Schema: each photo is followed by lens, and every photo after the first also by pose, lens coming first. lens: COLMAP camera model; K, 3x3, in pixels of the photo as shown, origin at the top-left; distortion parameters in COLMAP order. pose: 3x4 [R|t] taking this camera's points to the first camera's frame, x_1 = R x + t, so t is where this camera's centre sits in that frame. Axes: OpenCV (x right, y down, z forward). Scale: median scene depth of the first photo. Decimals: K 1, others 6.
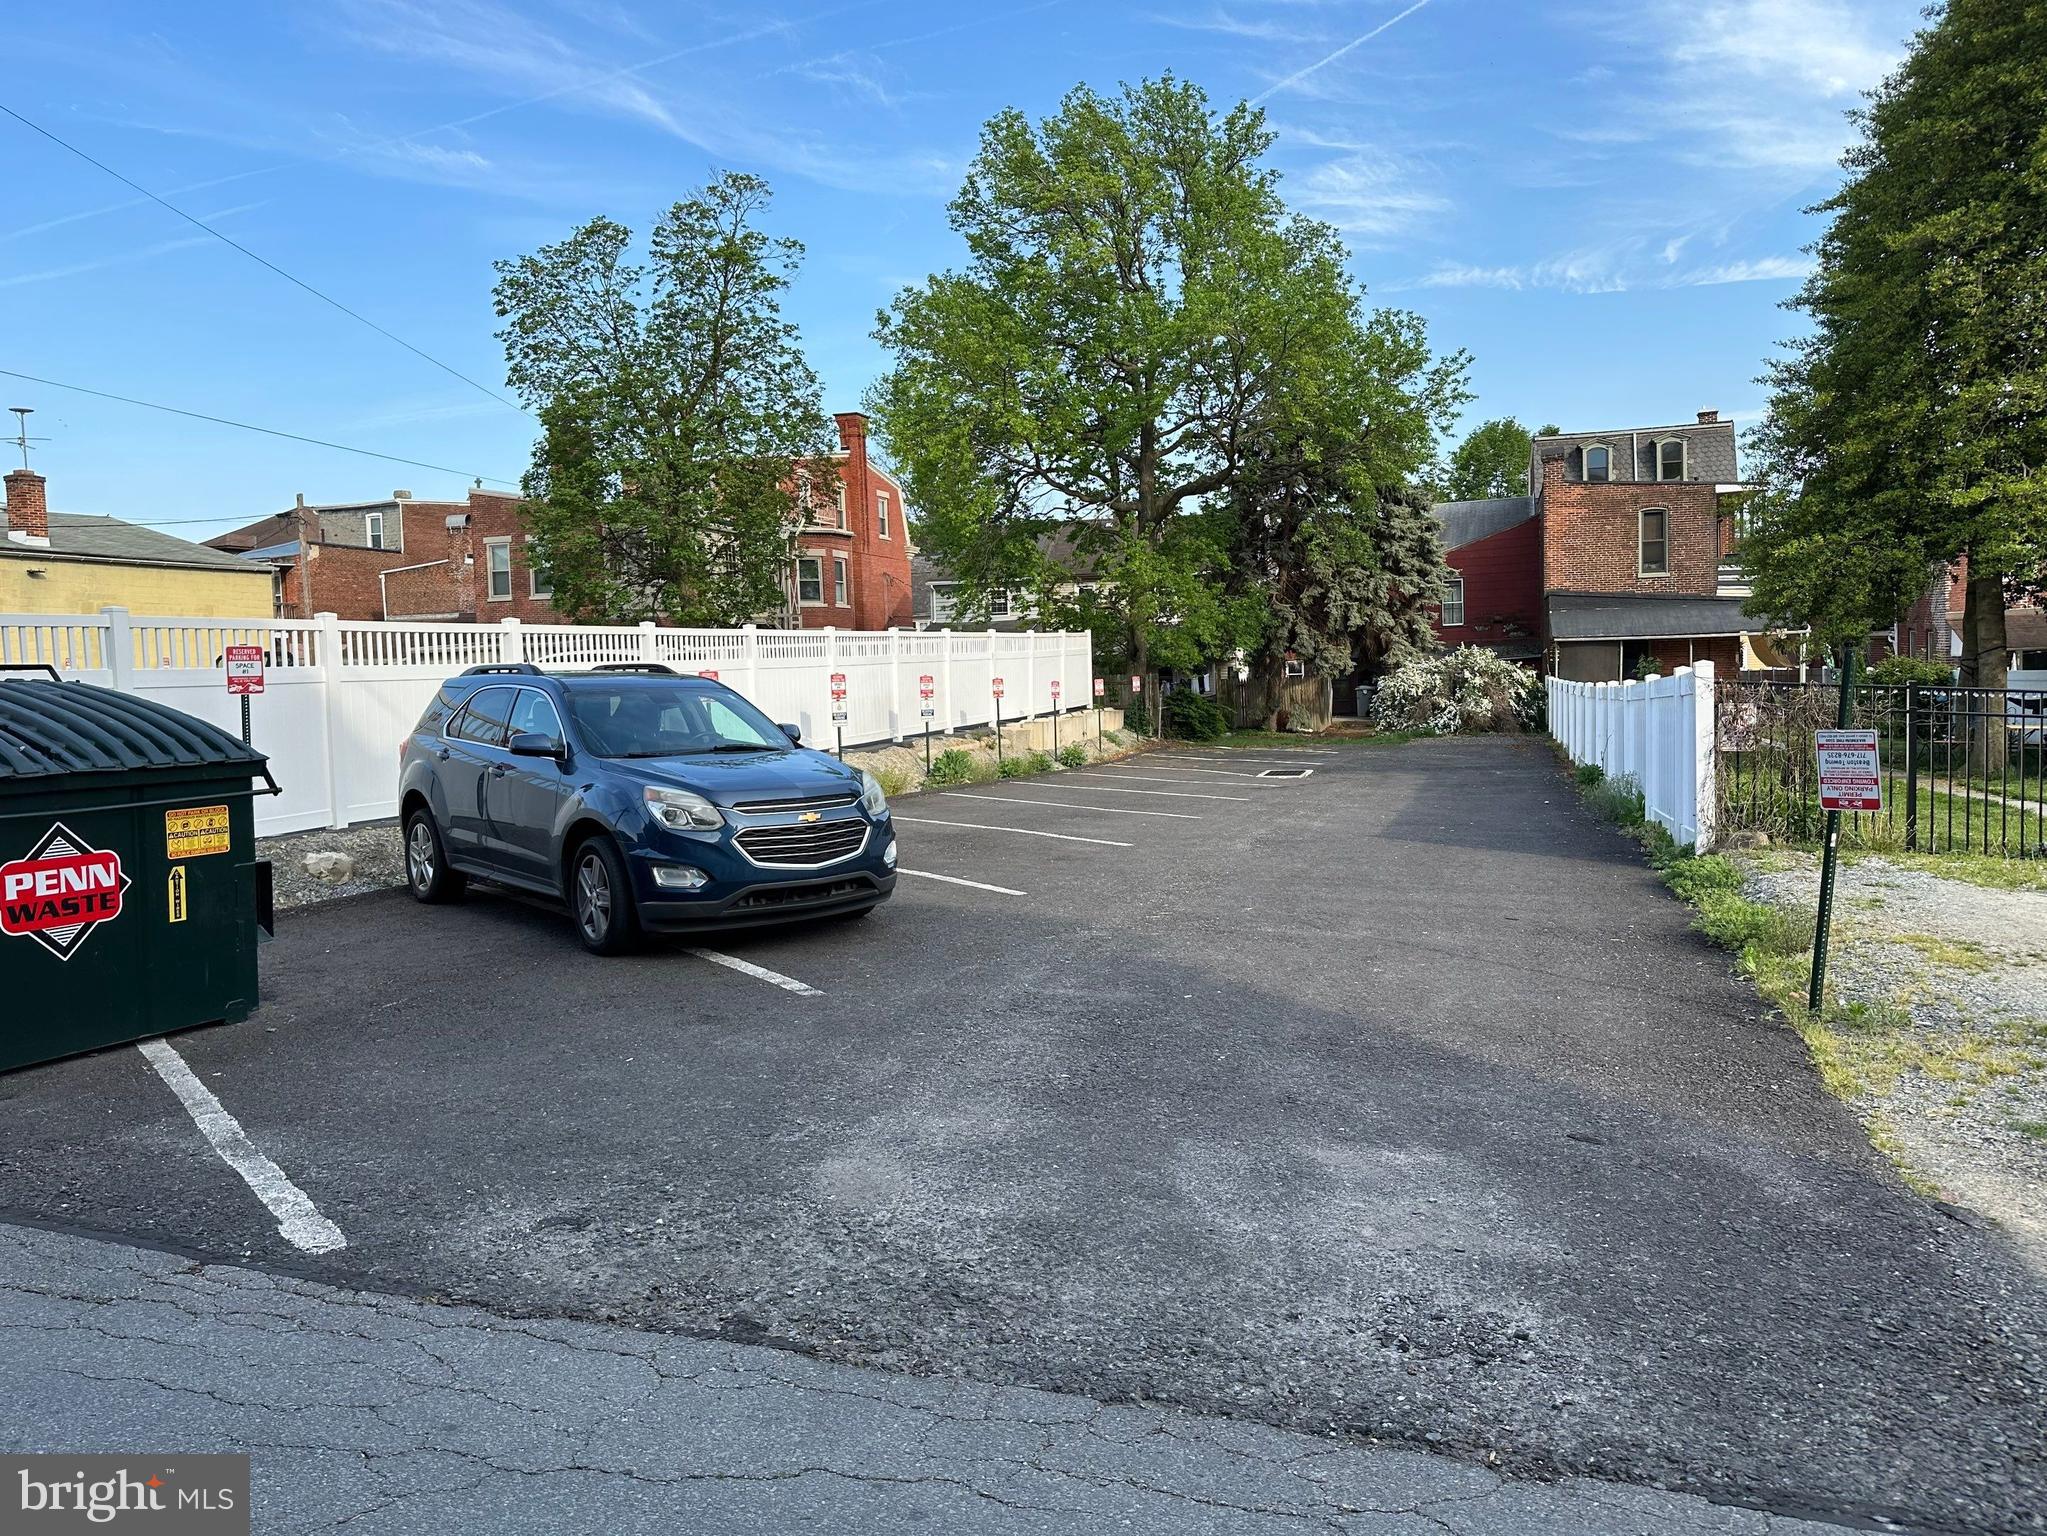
lens RADIAL K [[1529.1, 0, 1055.6], [0, 1529.1, 771.3], [0, 0, 1]] dist [0.127467, -0.184986]
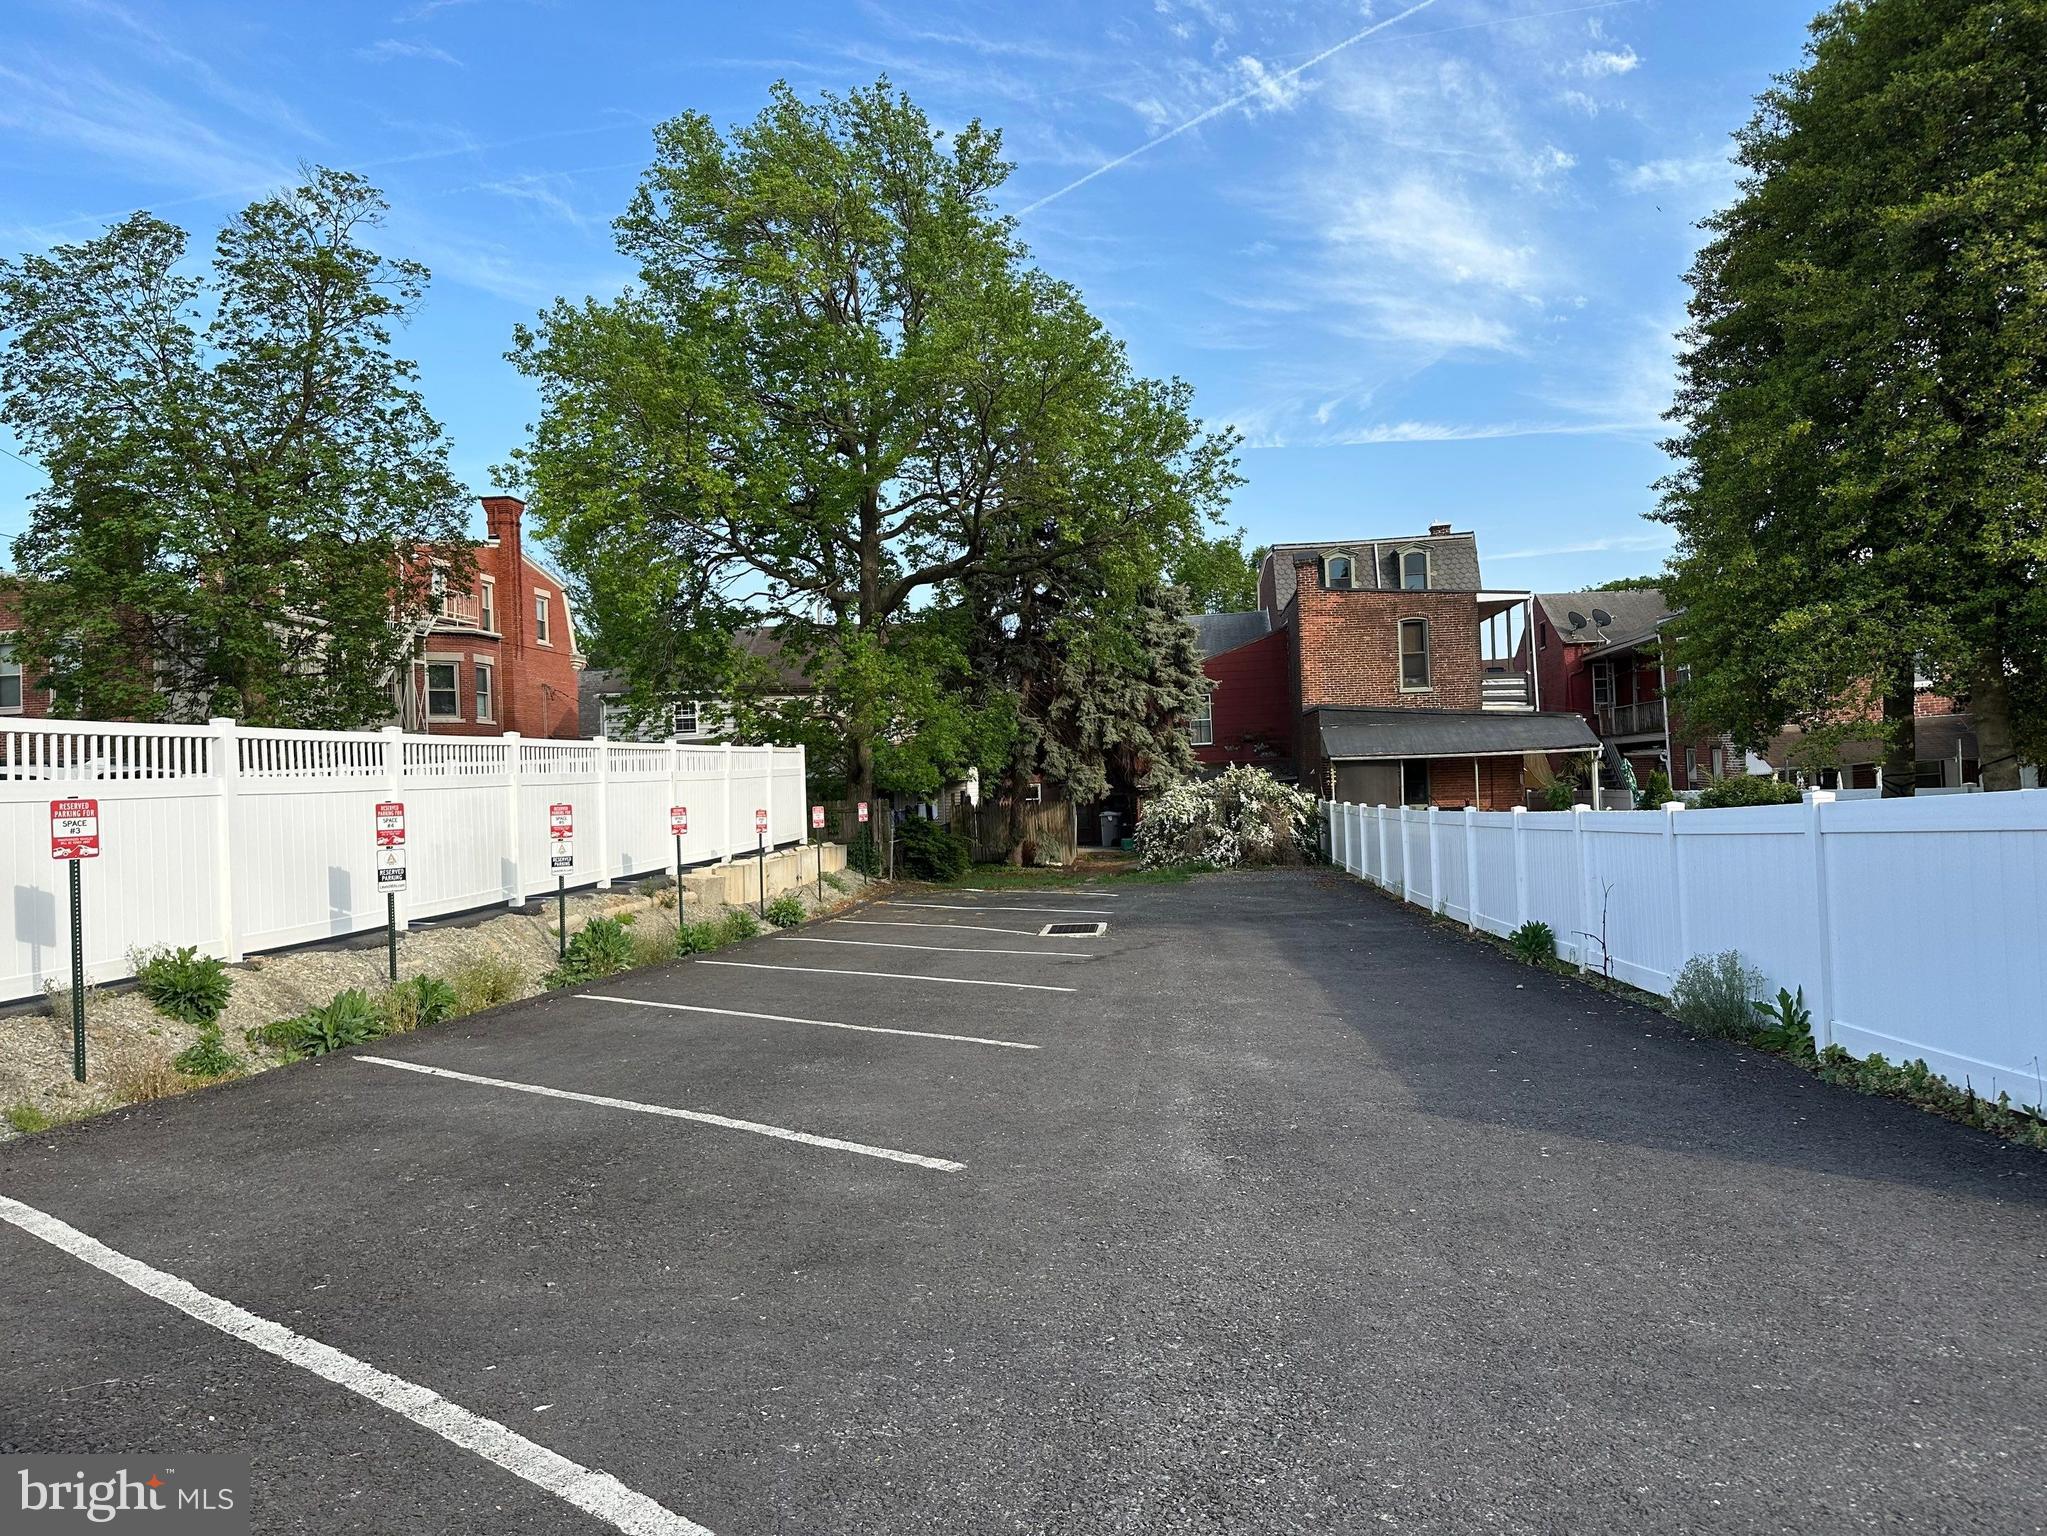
lens RADIAL K [[1529.1, 0, 1055.6], [0, 1529.1, 771.3], [0, 0, 1]] dist [0.127467, -0.184986]
pose [[0.980645, -0.005210, 0.195724, -0.004143], [0.021422, 0.996500, -0.080802, -0.010642], [-0.194618, 0.083431, 0.977324, 0.180418]]
